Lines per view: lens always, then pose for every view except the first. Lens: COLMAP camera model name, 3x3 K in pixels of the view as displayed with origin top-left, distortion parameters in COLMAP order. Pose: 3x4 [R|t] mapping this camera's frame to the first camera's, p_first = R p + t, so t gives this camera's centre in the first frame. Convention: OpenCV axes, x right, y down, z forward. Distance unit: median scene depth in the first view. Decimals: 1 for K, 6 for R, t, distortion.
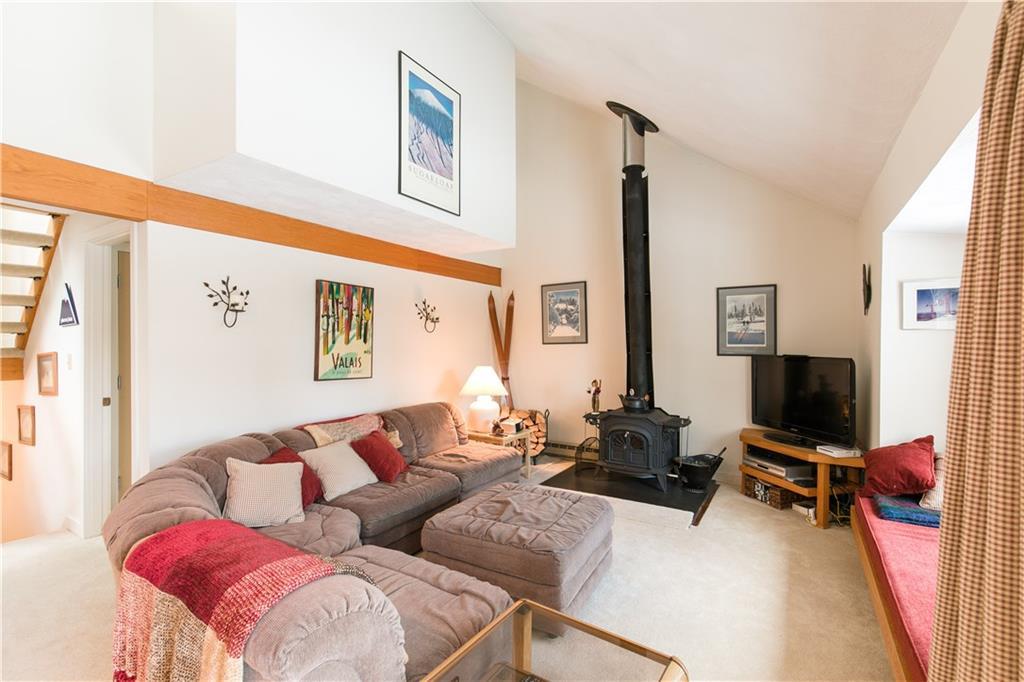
lens RADIAL K [[457.9, 0, 515.3], [0, 457.9, 344.1], [0, 0, 1]] dist [0.005738, -0.000283]
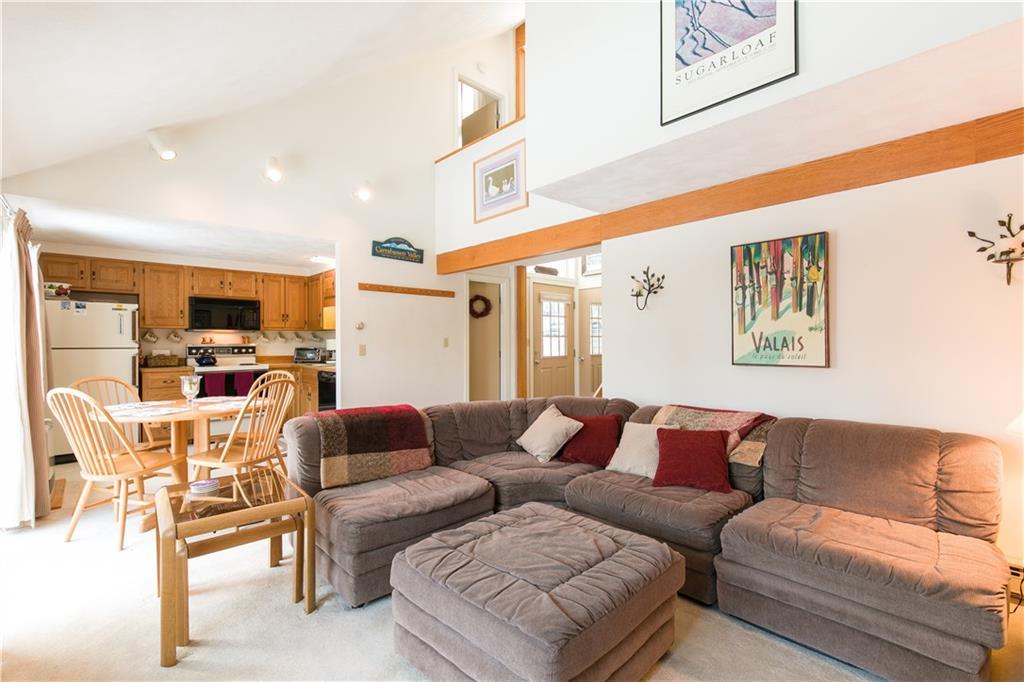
lens RADIAL K [[457.9, 0, 515.3], [0, 457.9, 344.1], [0, 0, 1]] dist [0.005738, -0.000283]
pose [[-0.266940, 0.002985, -0.963709, 0.470280], [0.003789, 0.999991, 0.002048, 0.036767], [0.963706, -0.003105, -0.266948, 0.784237]]
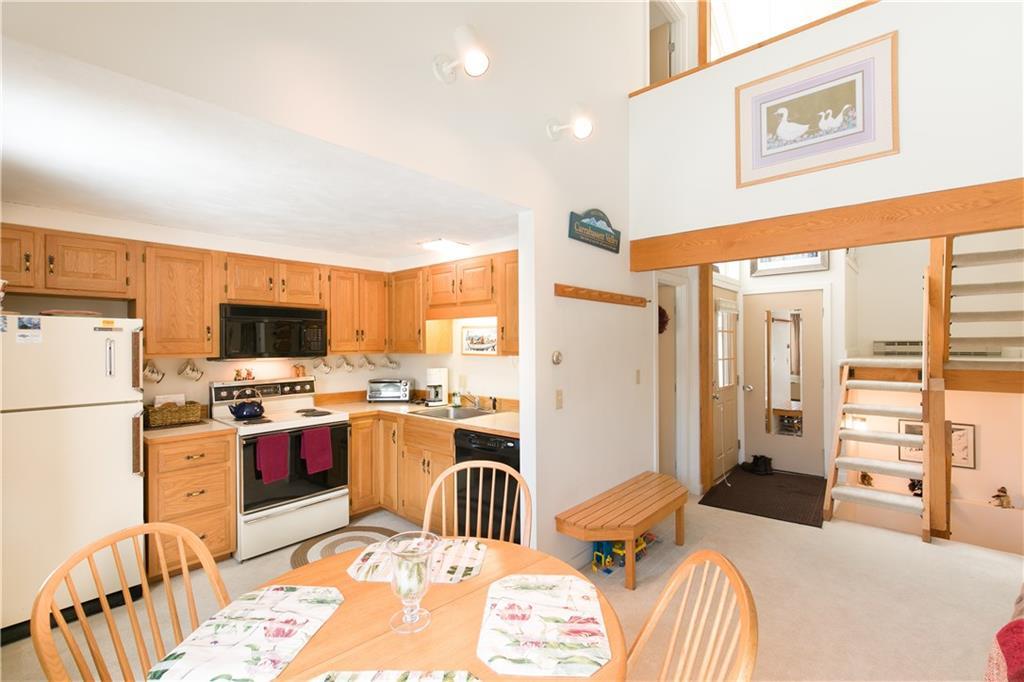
lens RADIAL K [[457.9, 0, 515.3], [0, 457.9, 344.1], [0, 0, 1]] dist [0.005738, -0.000283]
pose [[-0.169397, 0.002240, -0.985545, 0.082461], [0.005666, 0.999983, 0.001299, -0.039133], [0.985532, -0.005364, -0.169406, 0.064654]]
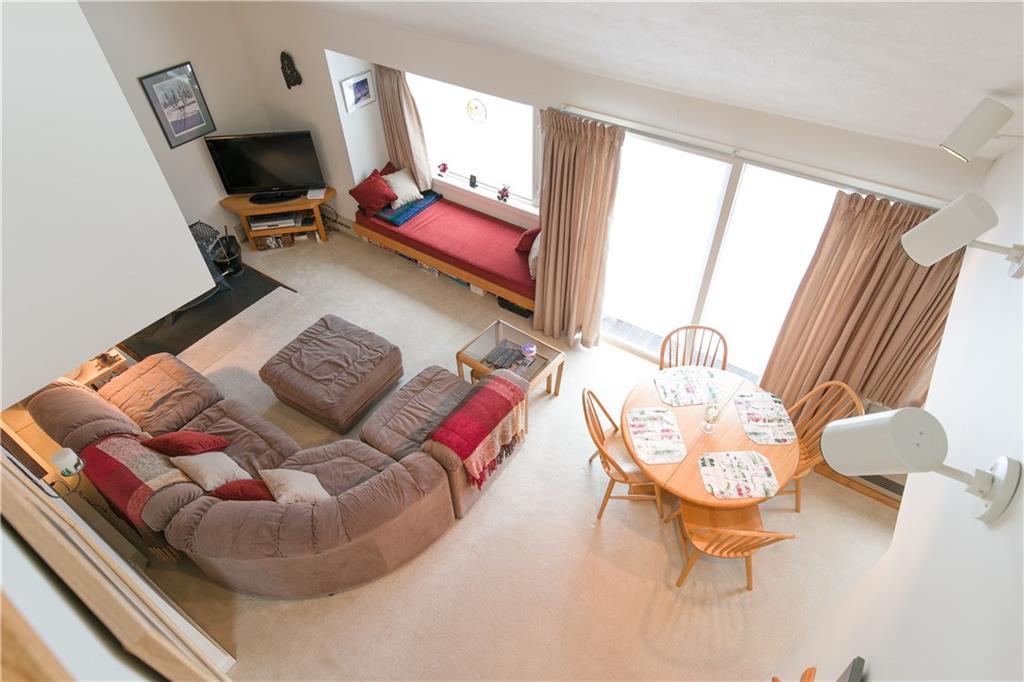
lens RADIAL K [[575.4, 0, 517.9], [0, 575.4, 344.3], [0, 0, 1]] dist [0.004555, 0.000304]
pose [[0.051457, -0.702383, 0.709937, -0.829878], [0.017531, 0.711404, 0.702564, -0.635835], [-0.998521, -0.023706, 0.048920, 0.214988]]
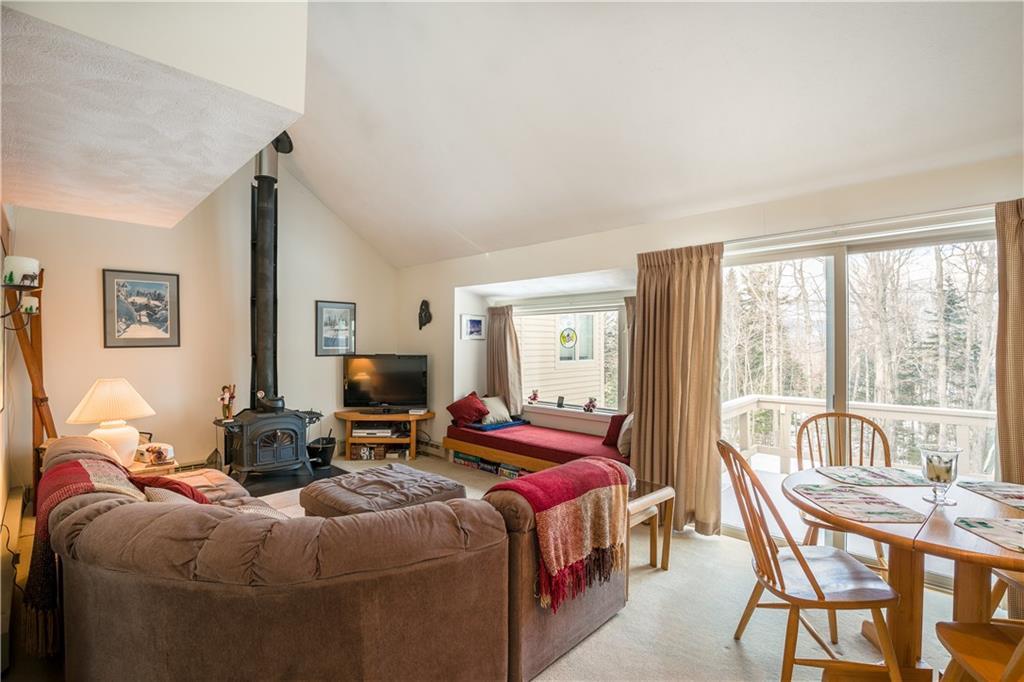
lens RADIAL K [[467.9, 0, 516.3], [0, 467.9, 343.9], [0, 0, 1]] dist [-0.033170, 0.000826]
pose [[0.209170, 0.001355, 0.977878, -0.768376], [0.000478, 0.999999, -0.001488, -0.006879], [-0.977879, 0.000779, 0.209169, 0.266784]]
